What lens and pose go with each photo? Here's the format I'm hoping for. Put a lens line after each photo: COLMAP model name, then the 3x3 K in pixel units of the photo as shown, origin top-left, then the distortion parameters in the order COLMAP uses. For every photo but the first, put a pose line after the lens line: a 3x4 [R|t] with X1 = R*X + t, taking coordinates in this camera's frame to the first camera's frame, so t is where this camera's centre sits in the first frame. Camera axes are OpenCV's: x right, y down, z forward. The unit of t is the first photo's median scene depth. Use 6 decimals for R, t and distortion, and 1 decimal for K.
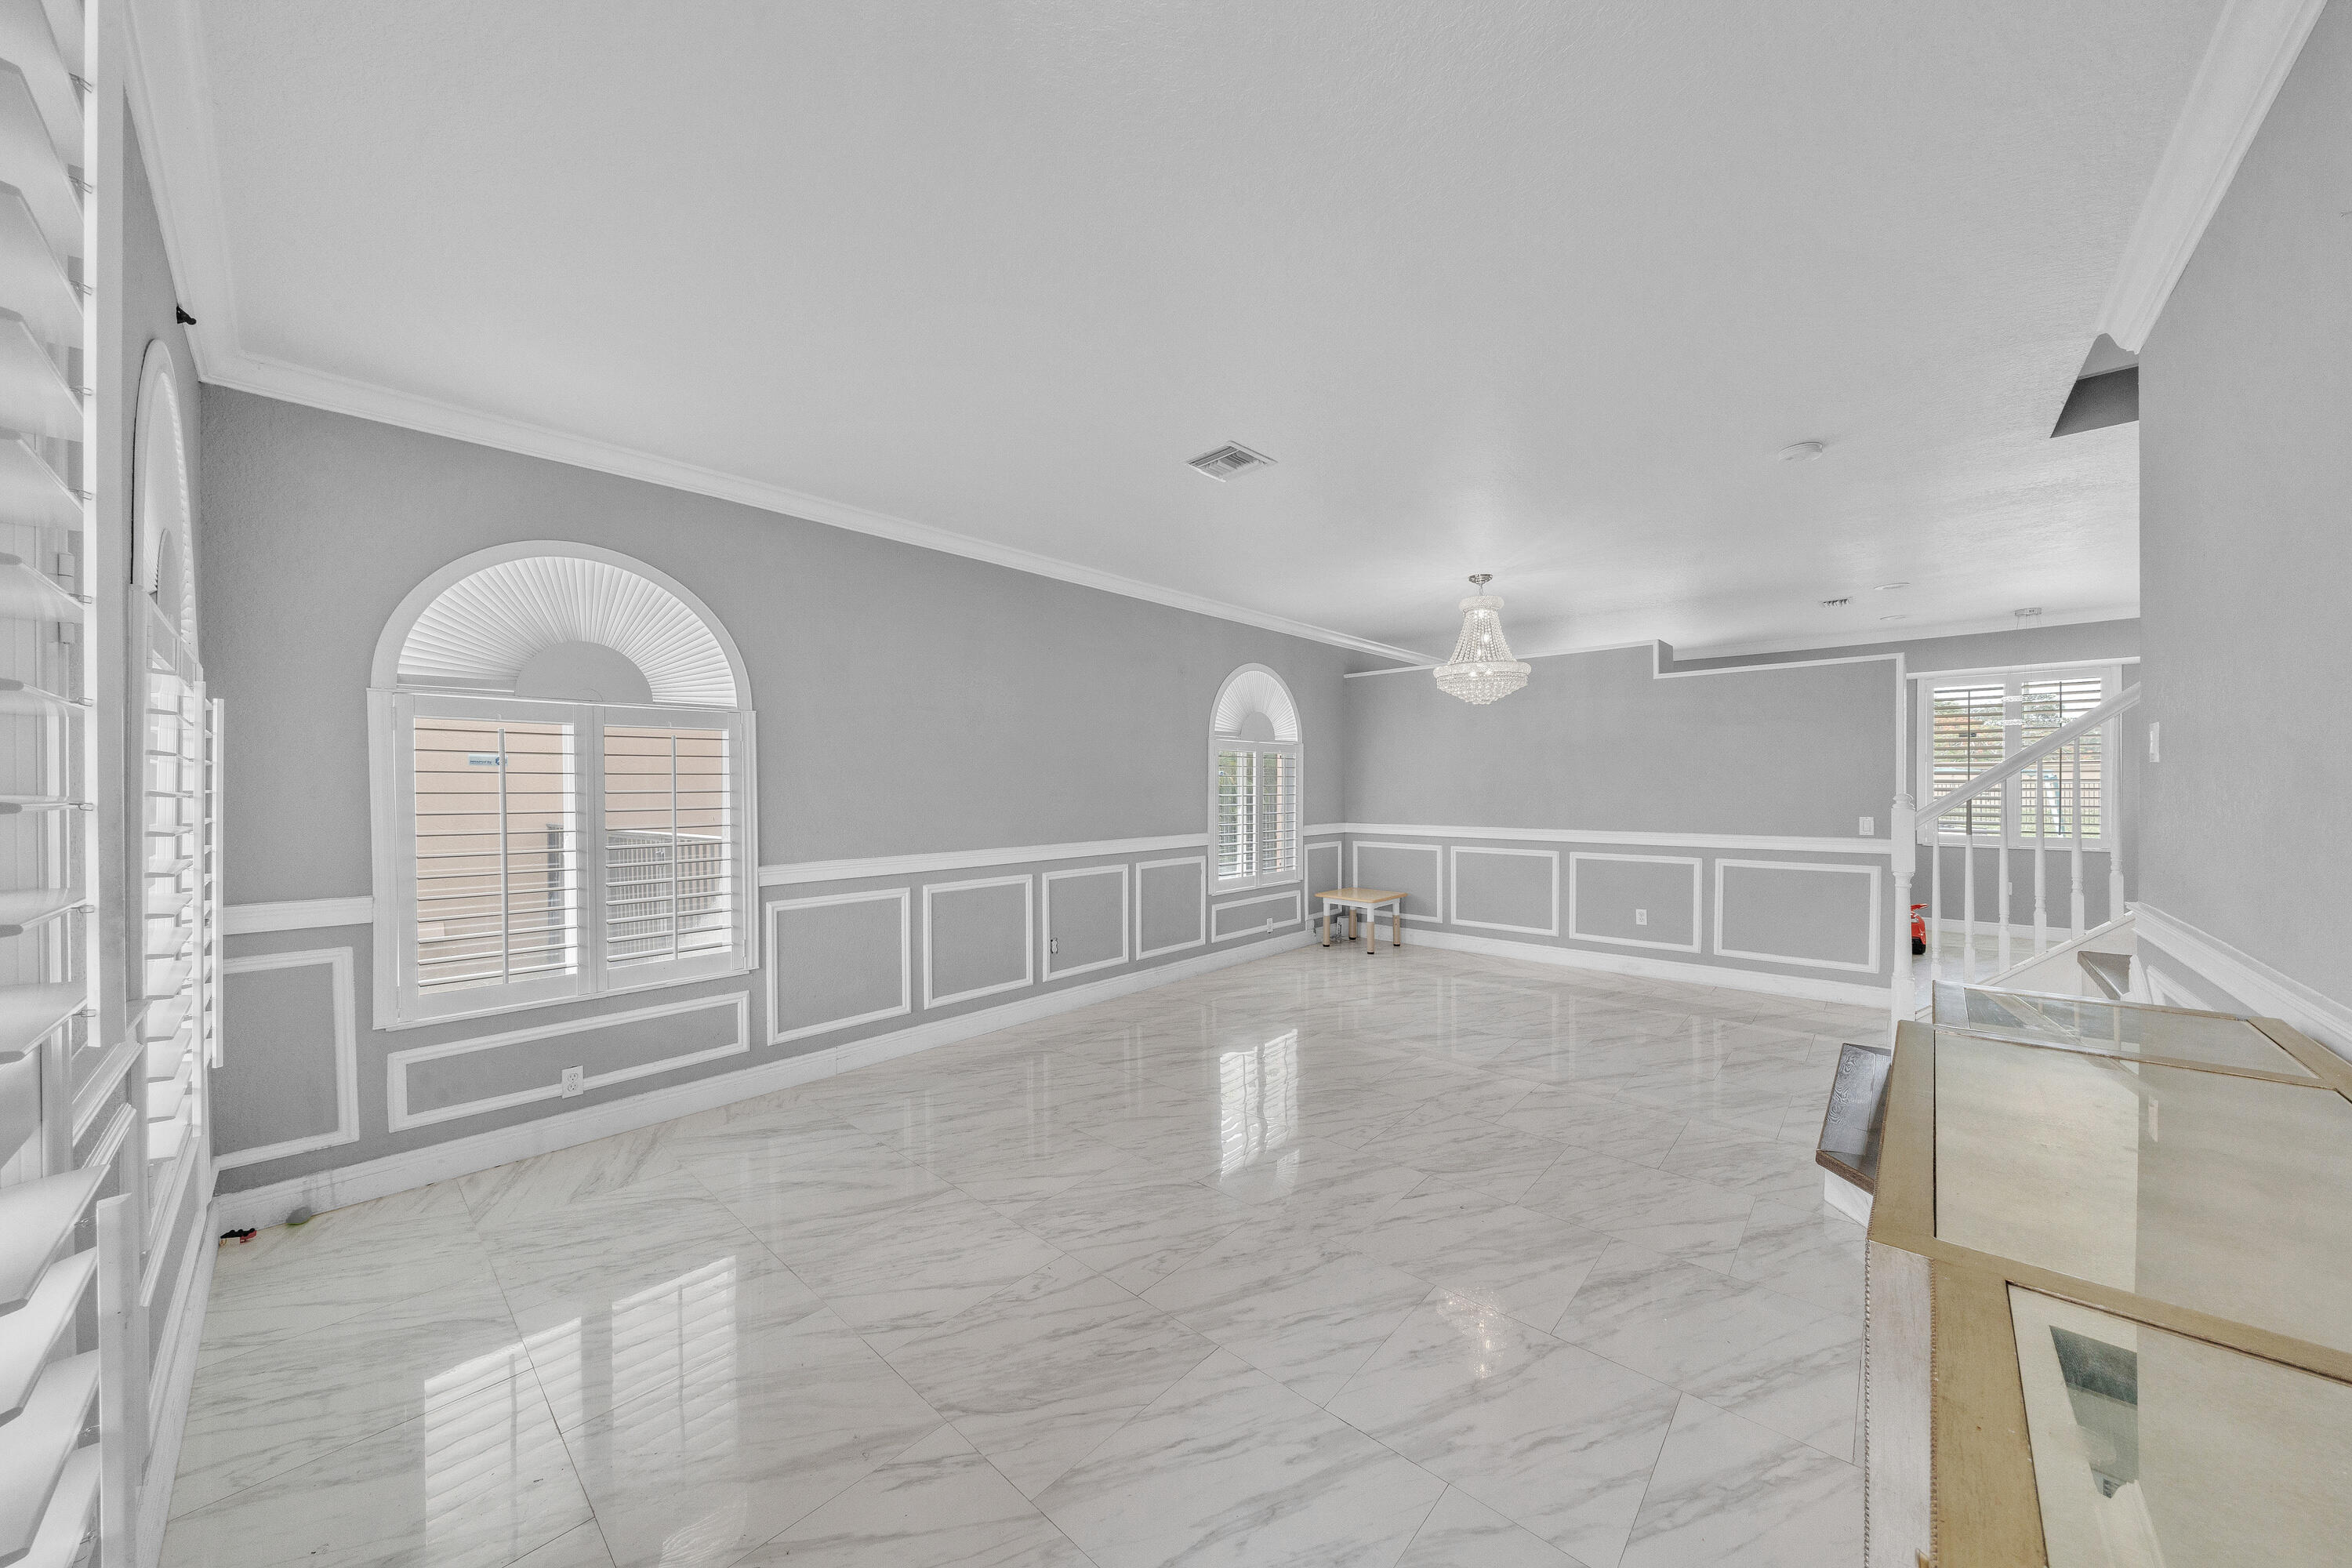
lens RADIAL K [[816.3, 0, 1176.0], [0, 816.3, 784.0], [0, 0, 1]] dist [-0.000546, -0.000005]
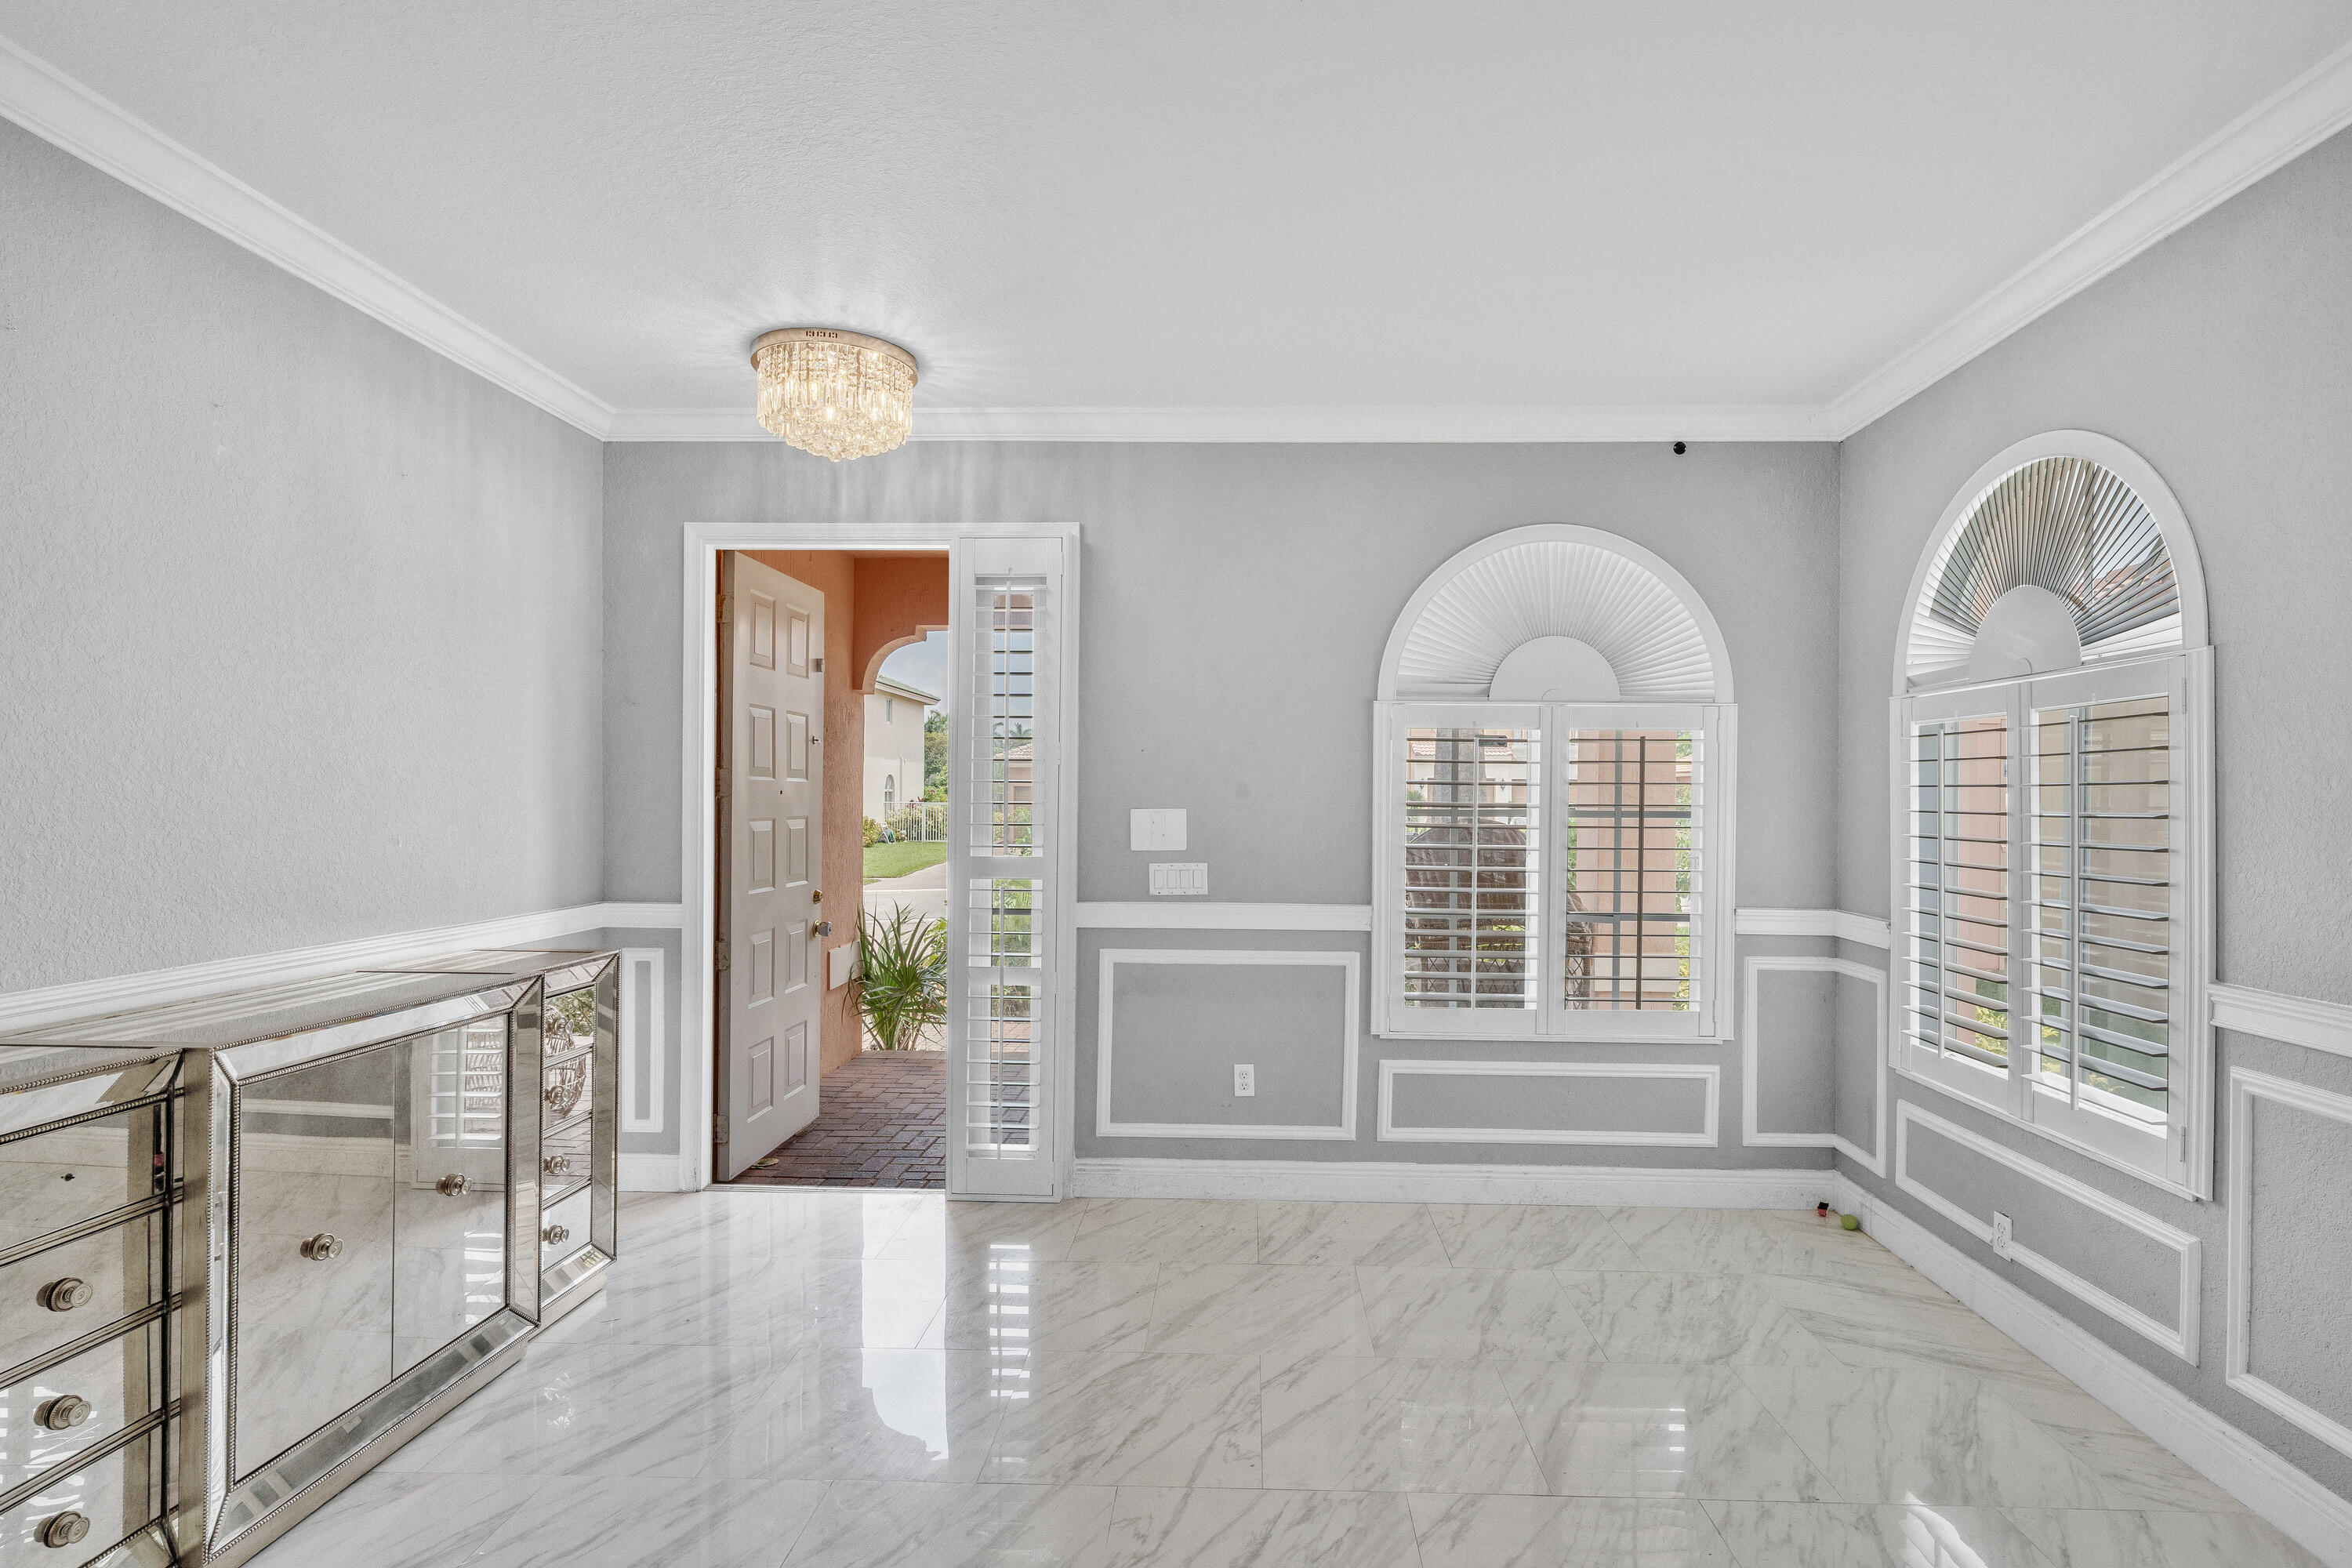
lens RADIAL K [[1193.0, 0, 1178.7], [0, 1193.0, 831.2], [0, 0, 1]] dist [-0.002430, -0.000494]
pose [[-0.780302, 0.013996, -0.625246, 0.295192], [-0.006205, 0.999527, 0.030119, 0.001350], [0.625372, 0.027382, -0.779846, 0.955228]]
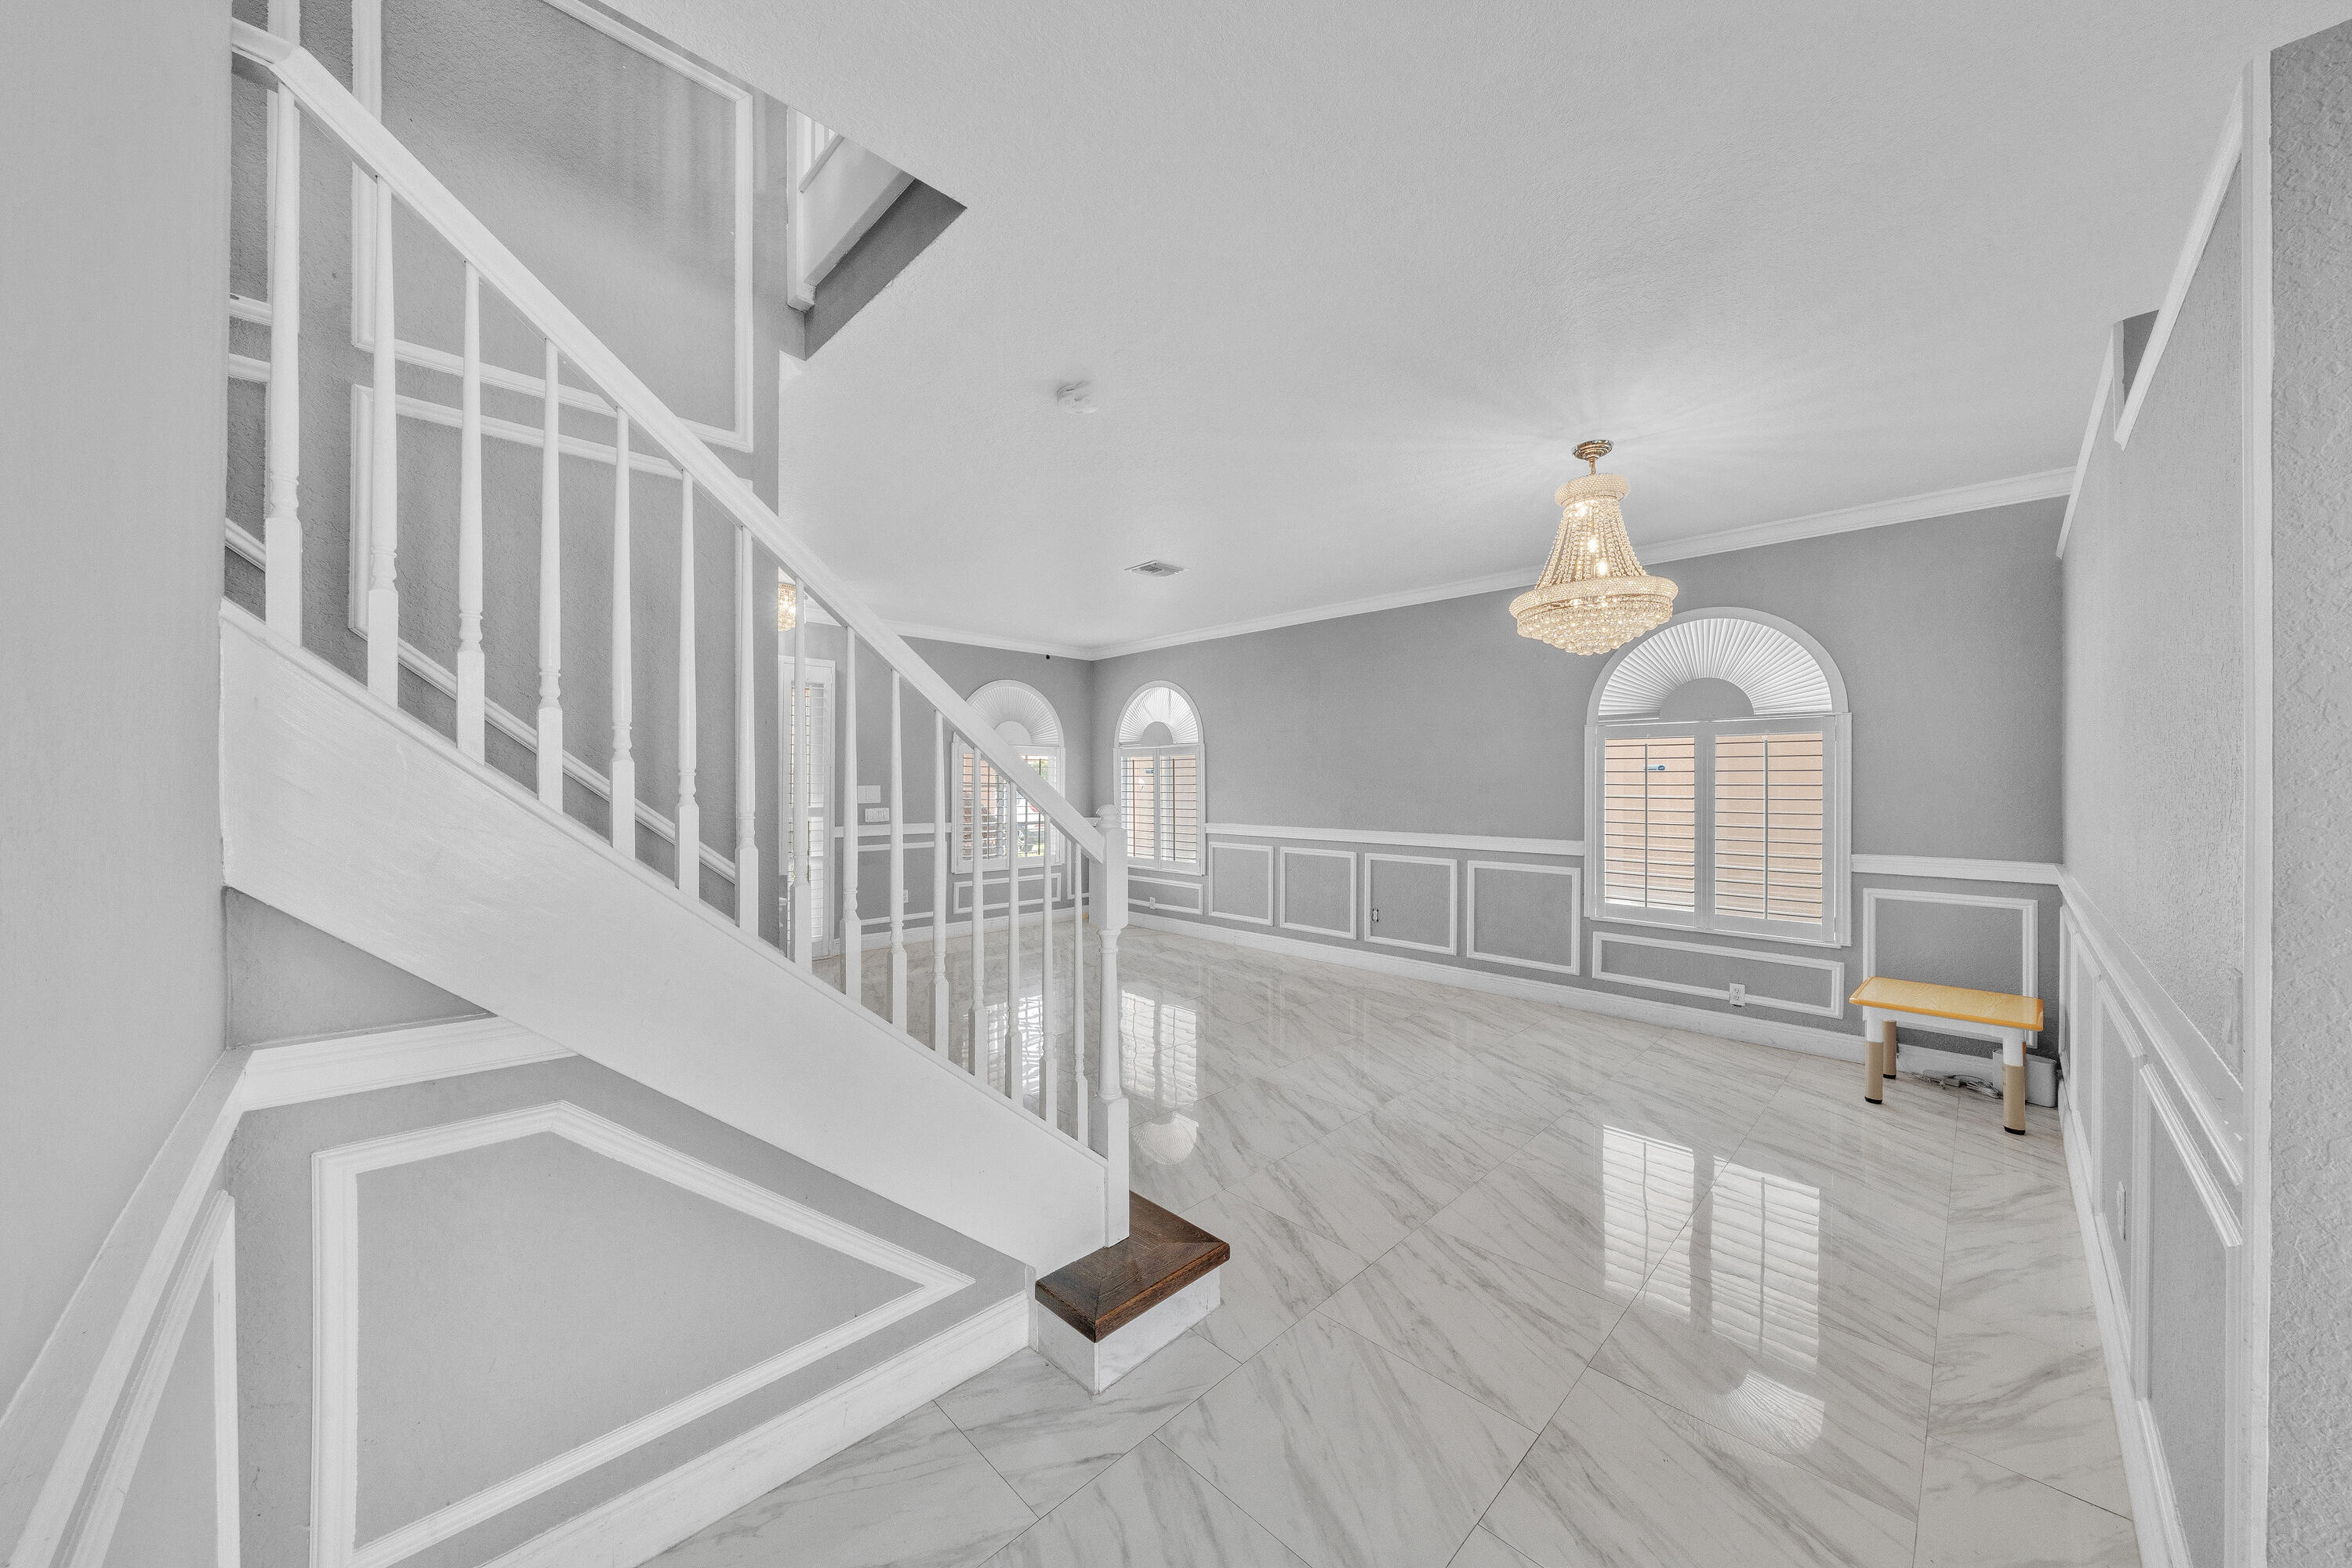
lens RADIAL K [[816.3, 0, 1176.0], [0, 816.3, 784.0], [0, 0, 1]] dist [-0.000546, -0.000005]
pose [[-0.061642, 0.000105, -0.998098, 1.190686], [-0.007591, 0.999971, 0.000574, 0.007910], [0.998069, 0.007612, -0.061640, 0.869125]]
